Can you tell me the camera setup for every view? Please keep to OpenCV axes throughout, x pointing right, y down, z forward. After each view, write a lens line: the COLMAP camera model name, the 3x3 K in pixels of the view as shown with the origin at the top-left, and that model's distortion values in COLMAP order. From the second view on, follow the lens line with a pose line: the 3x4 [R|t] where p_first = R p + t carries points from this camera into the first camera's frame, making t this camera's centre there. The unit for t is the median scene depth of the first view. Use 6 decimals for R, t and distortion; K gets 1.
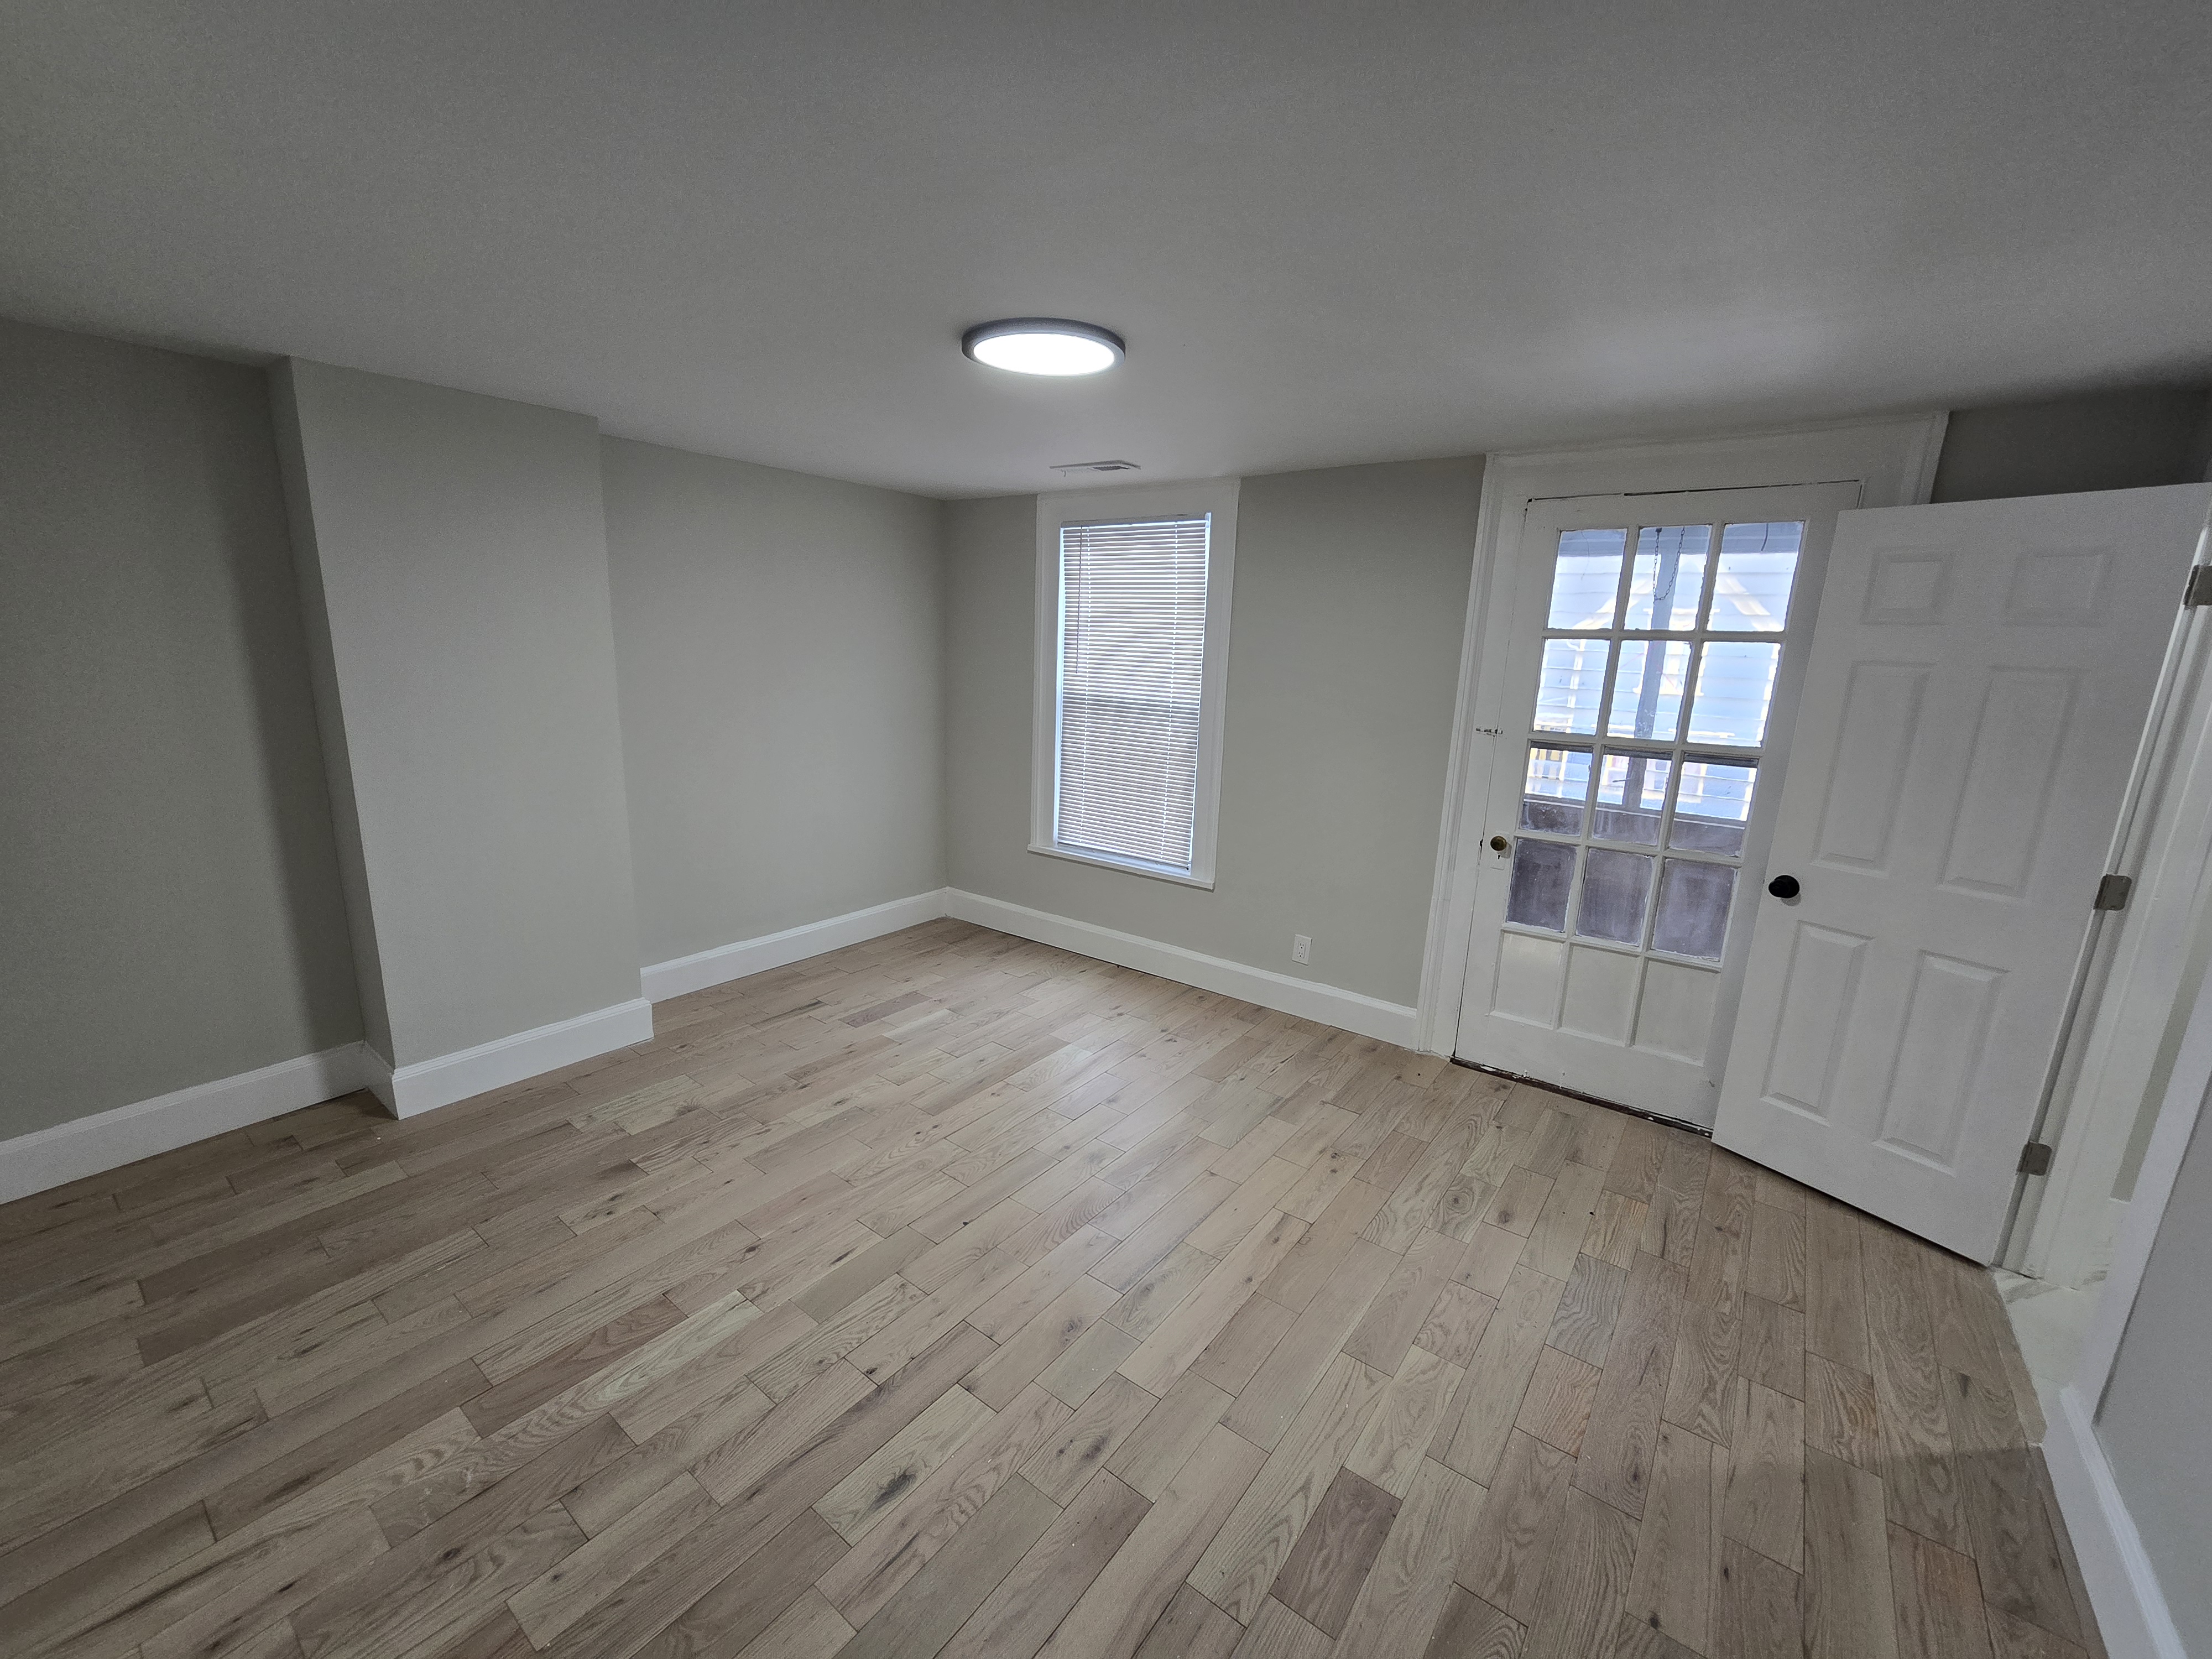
lens RADIAL K [[900.2, 0, 1103.5], [0, 900.2, 834.3], [0, 0, 1]] dist [-0.008397, -0.000530]
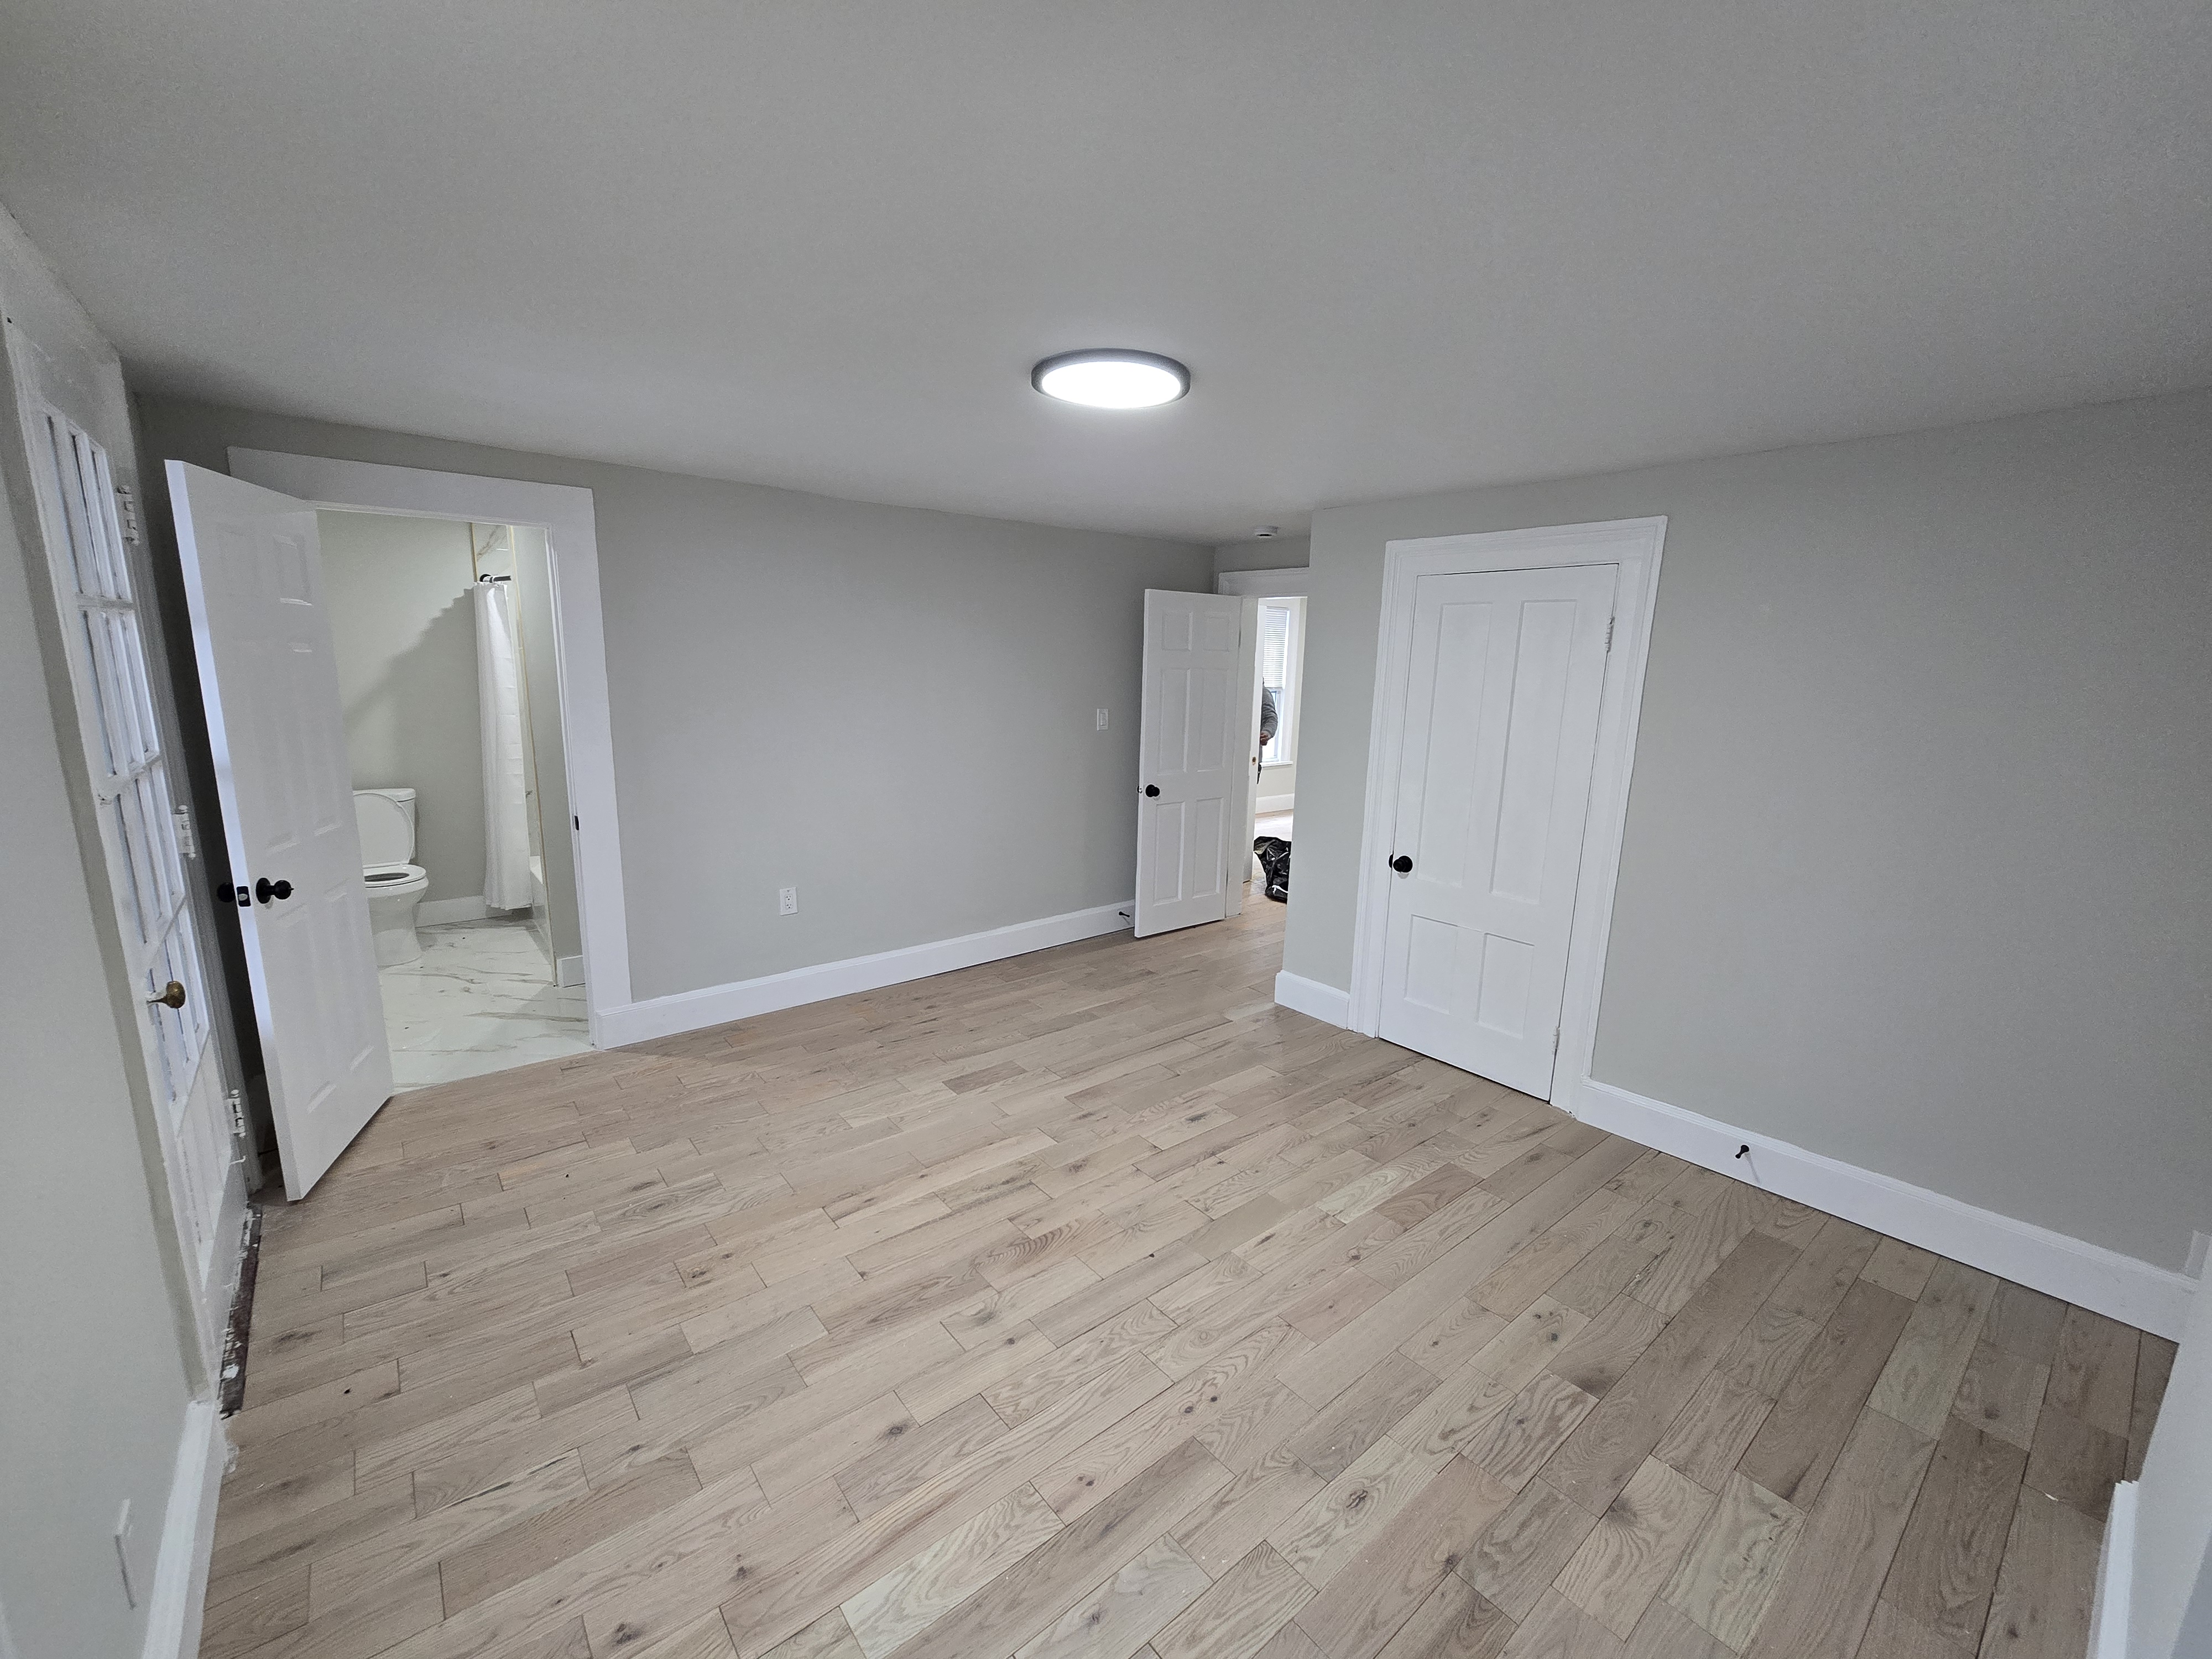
lens RADIAL K [[900.2, 0, 1102.1], [0, 900.2, 834.8], [0, 0, 1]] dist [-0.008397, -0.000530]
pose [[-0.970767, -0.099145, 0.218589, -0.272960], [-0.003009, 0.915656, 0.401951, -0.388323], [-0.240004, 0.389543, -0.889187, 1.726445]]
